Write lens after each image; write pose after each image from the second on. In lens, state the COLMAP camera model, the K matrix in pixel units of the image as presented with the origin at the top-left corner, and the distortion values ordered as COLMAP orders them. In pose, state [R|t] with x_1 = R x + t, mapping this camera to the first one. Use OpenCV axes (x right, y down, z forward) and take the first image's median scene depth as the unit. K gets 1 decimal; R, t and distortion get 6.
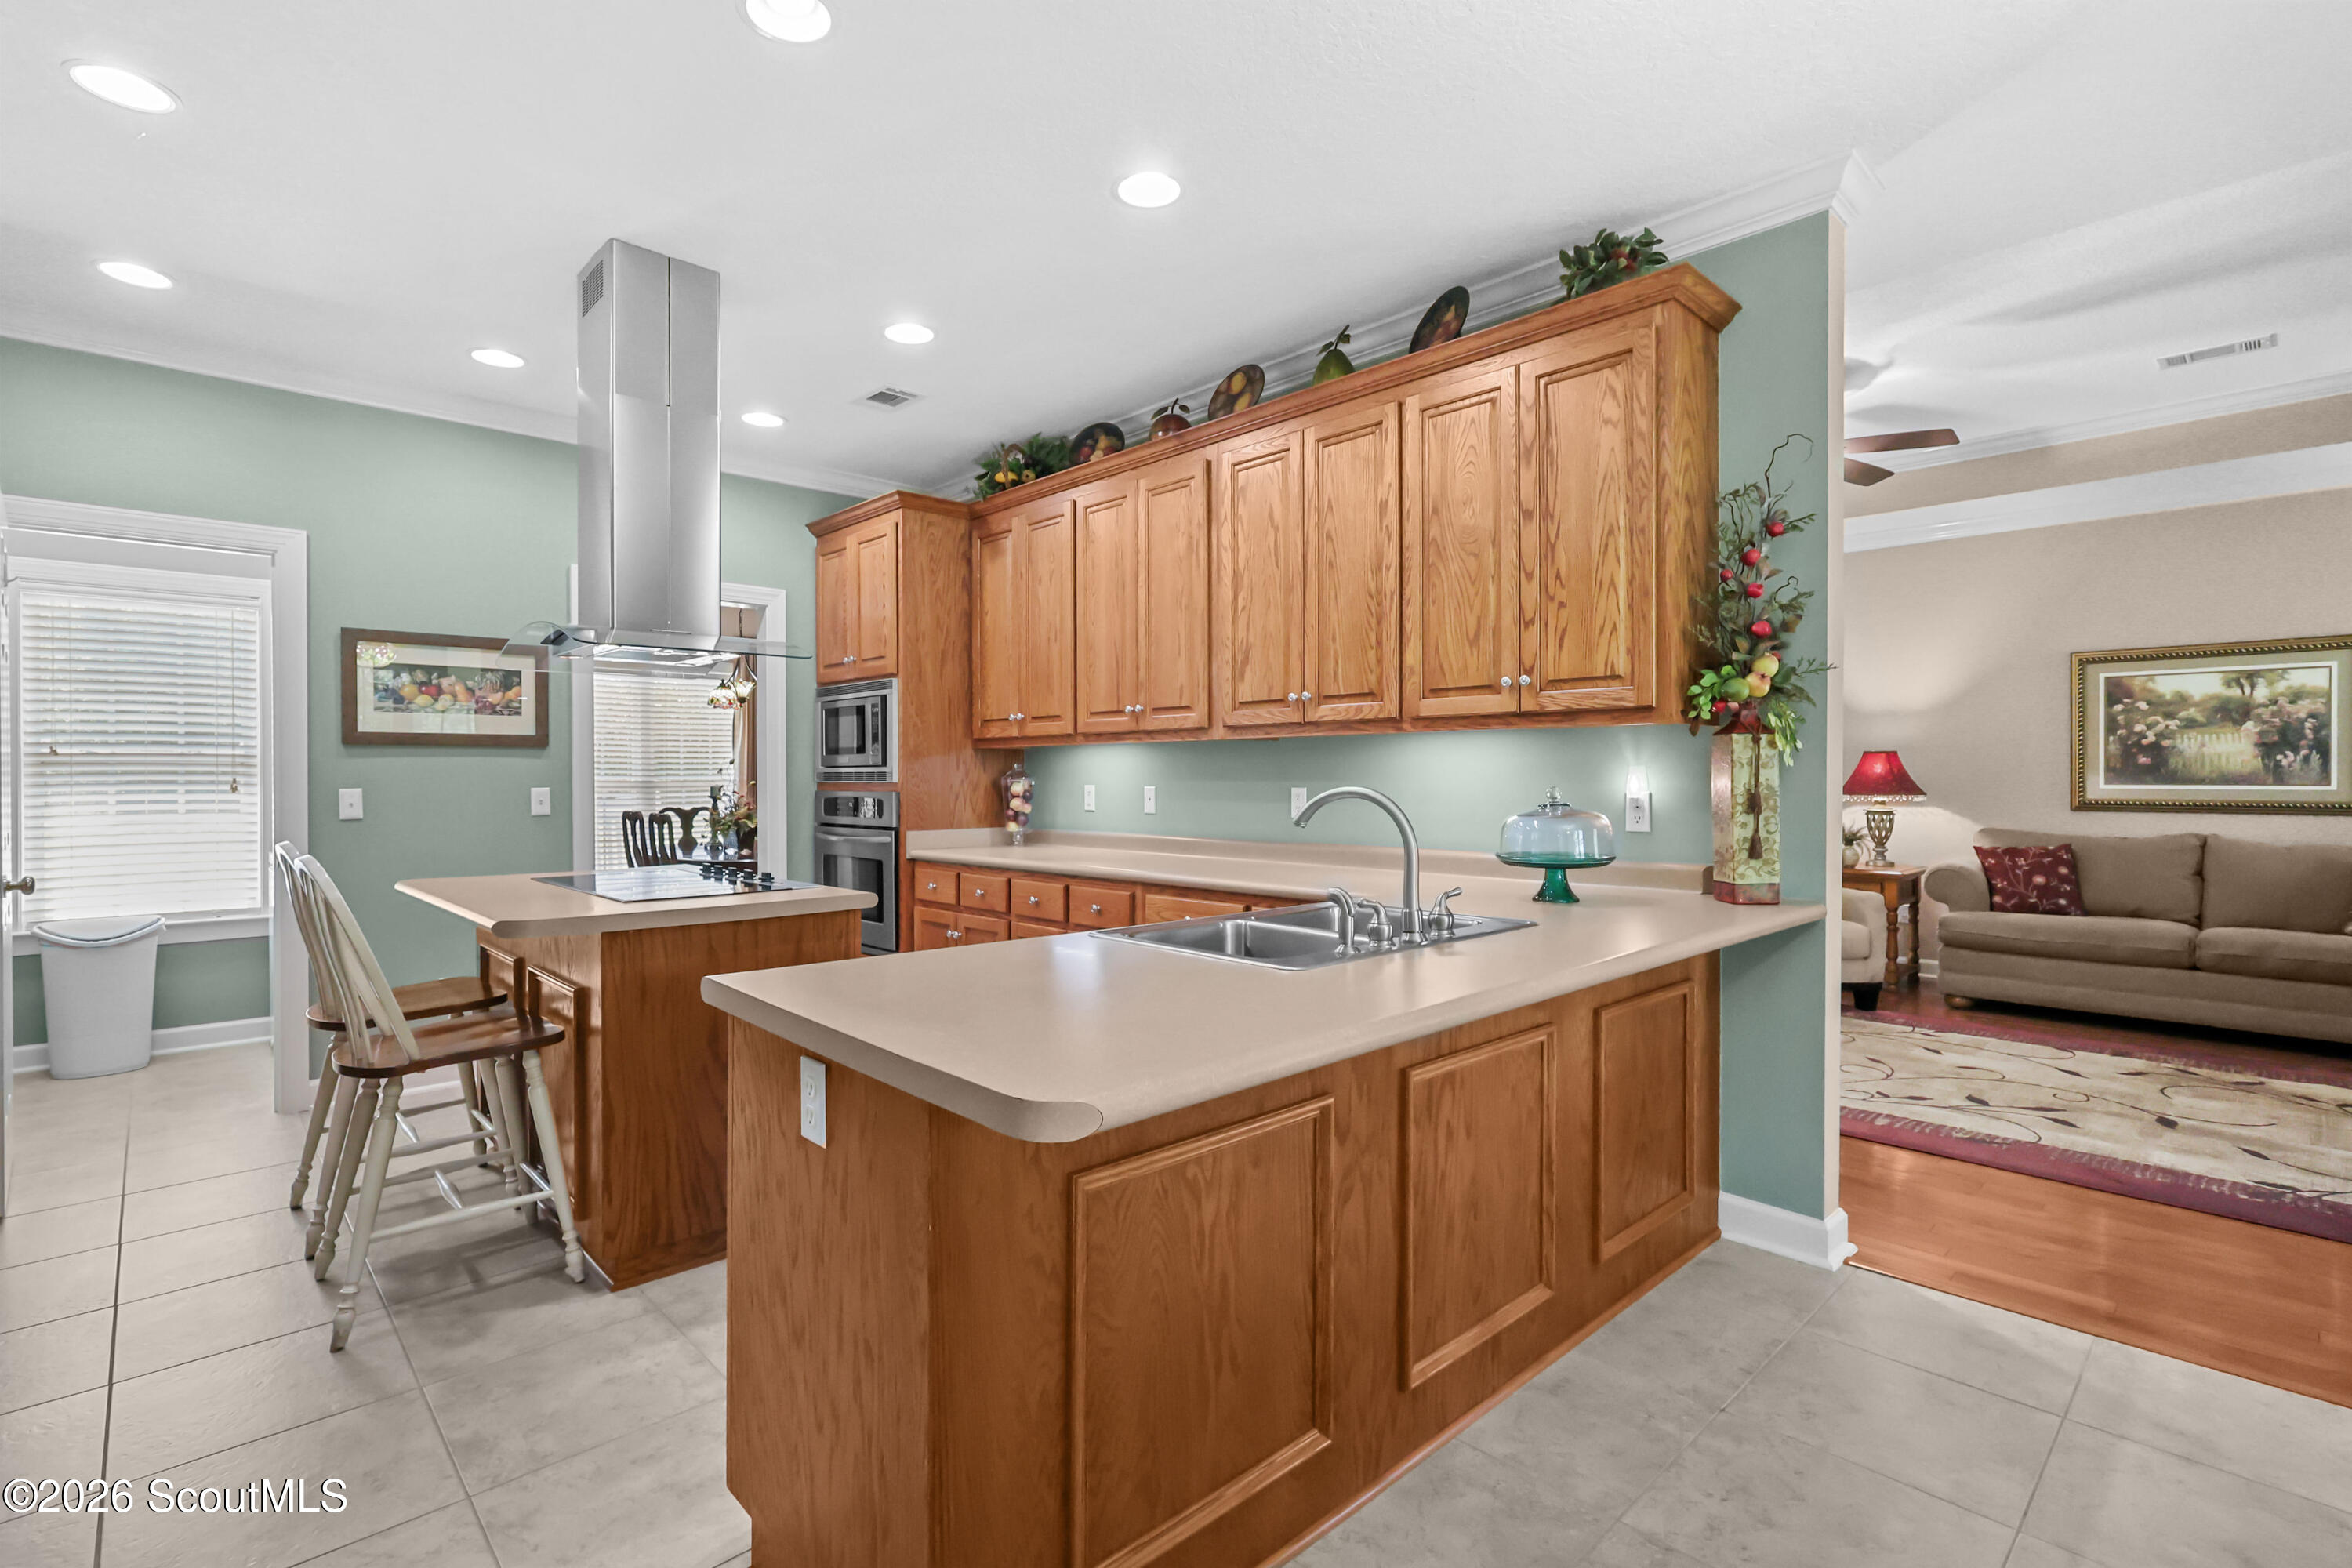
lens RADIAL K [[1077.6, 0, 1178.0], [0, 1077.6, 784.2], [0, 0, 1]] dist [-0.003562, 0.001448]
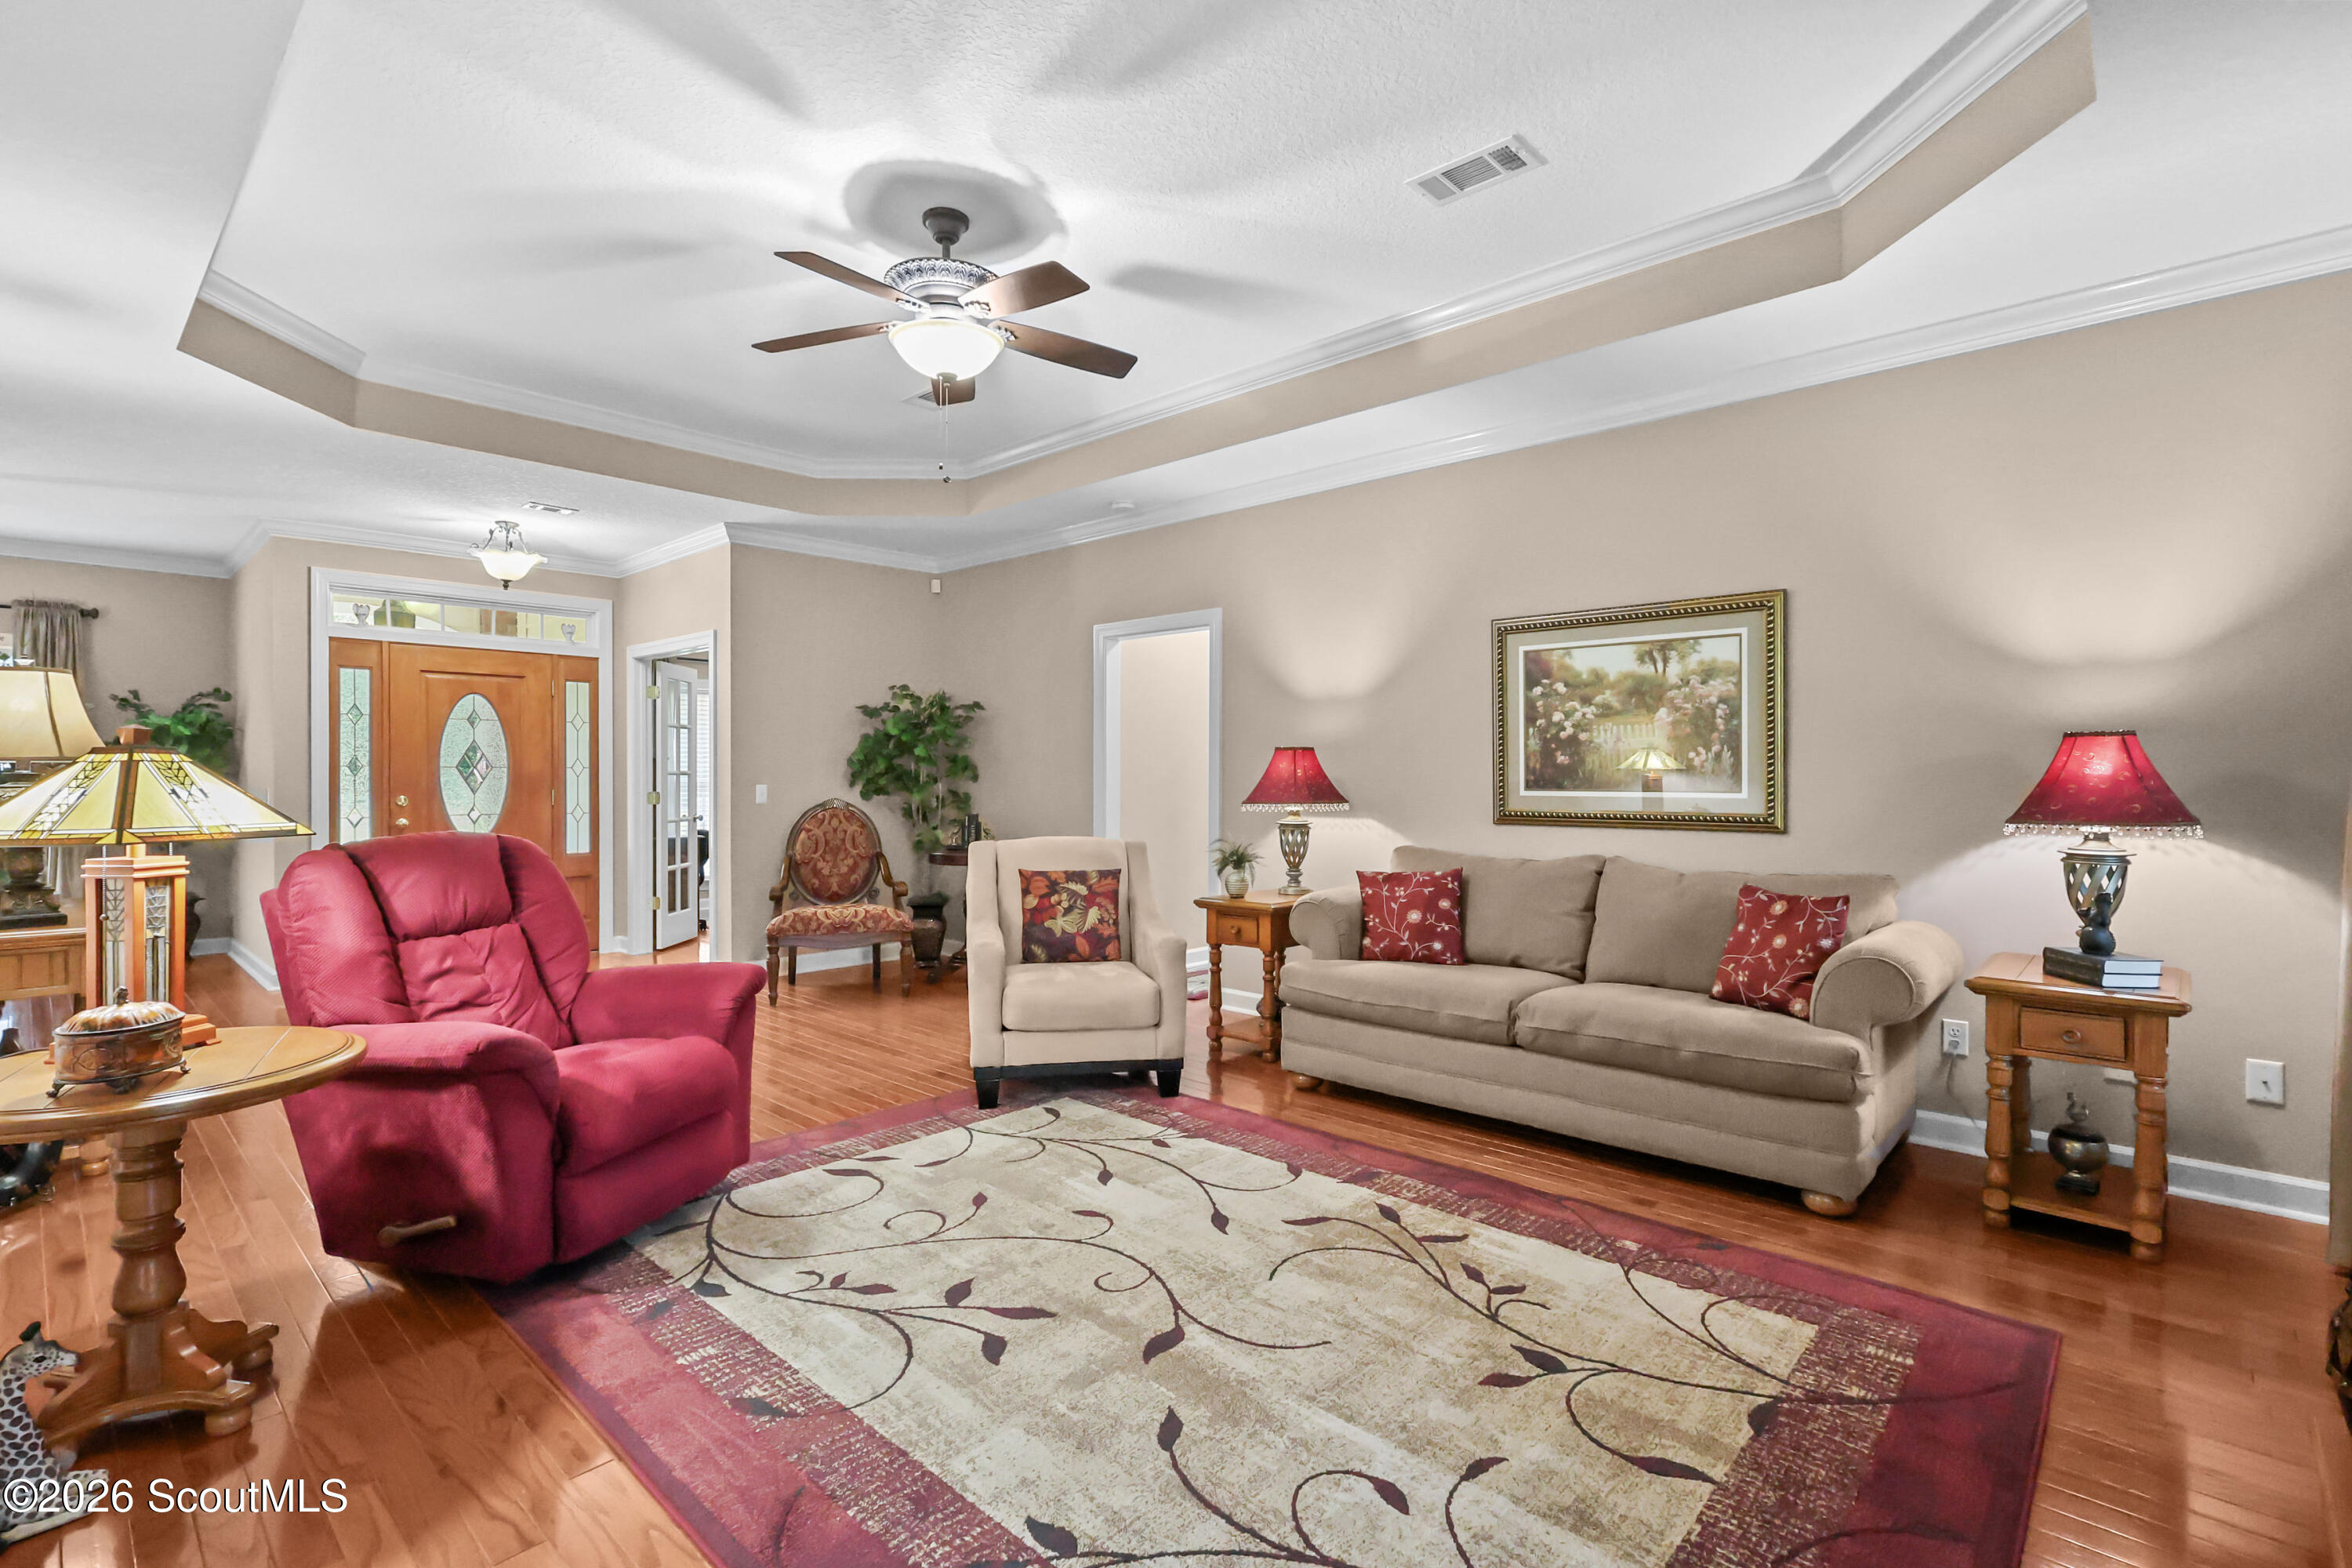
lens RADIAL K [[1077.6, 0, 1172.4], [0, 1077.6, 790.3], [0, 0, 1]] dist [-0.003562, 0.001448]
pose [[0.997990, 0.000216, 0.063366, 0.848990], [-0.000419, 0.999995, 0.003184, -0.003310], [-0.063365, -0.003204, 0.997985, 0.370269]]
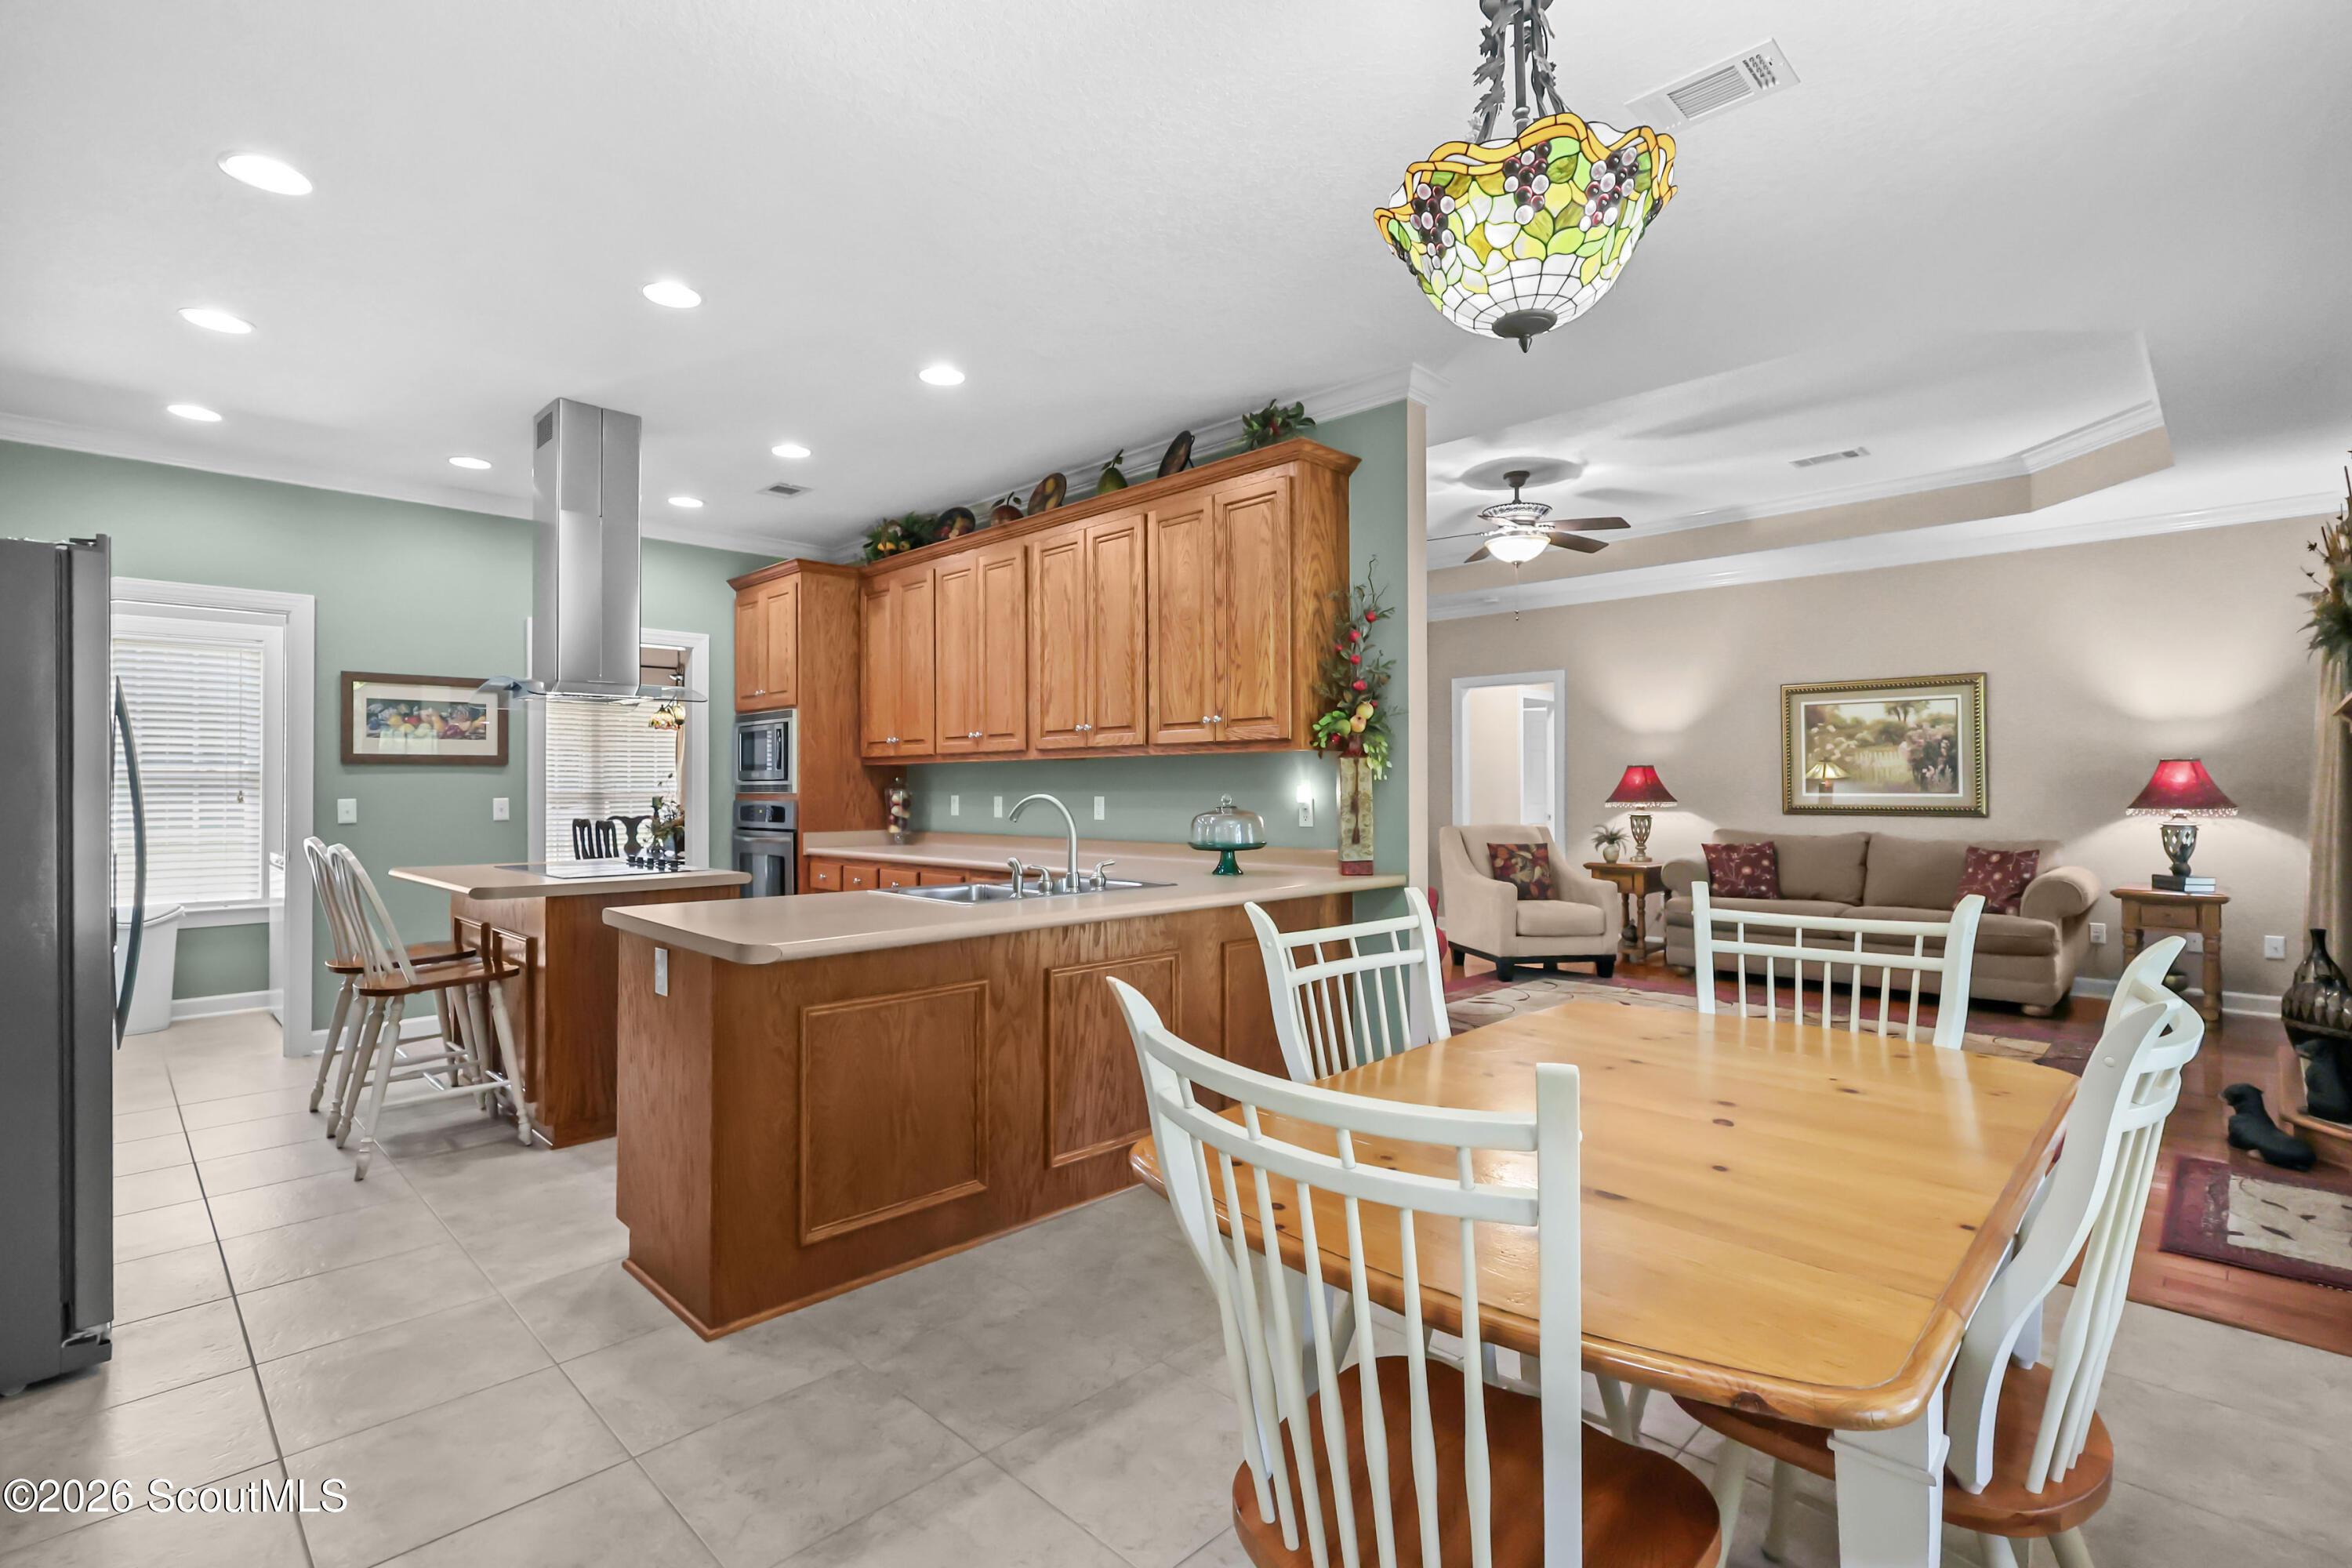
lens RADIAL K [[1077.6, 0, 1186.8], [0, 1077.6, 776.9], [0, 0, 1]] dist [-0.003562, 0.001448]
pose [[0.999386, -0.001793, 0.034982, 0.173937], [0.002397, 0.999849, -0.017213, 0.002422], [-0.034945, 0.017286, 0.999240, -0.302201]]
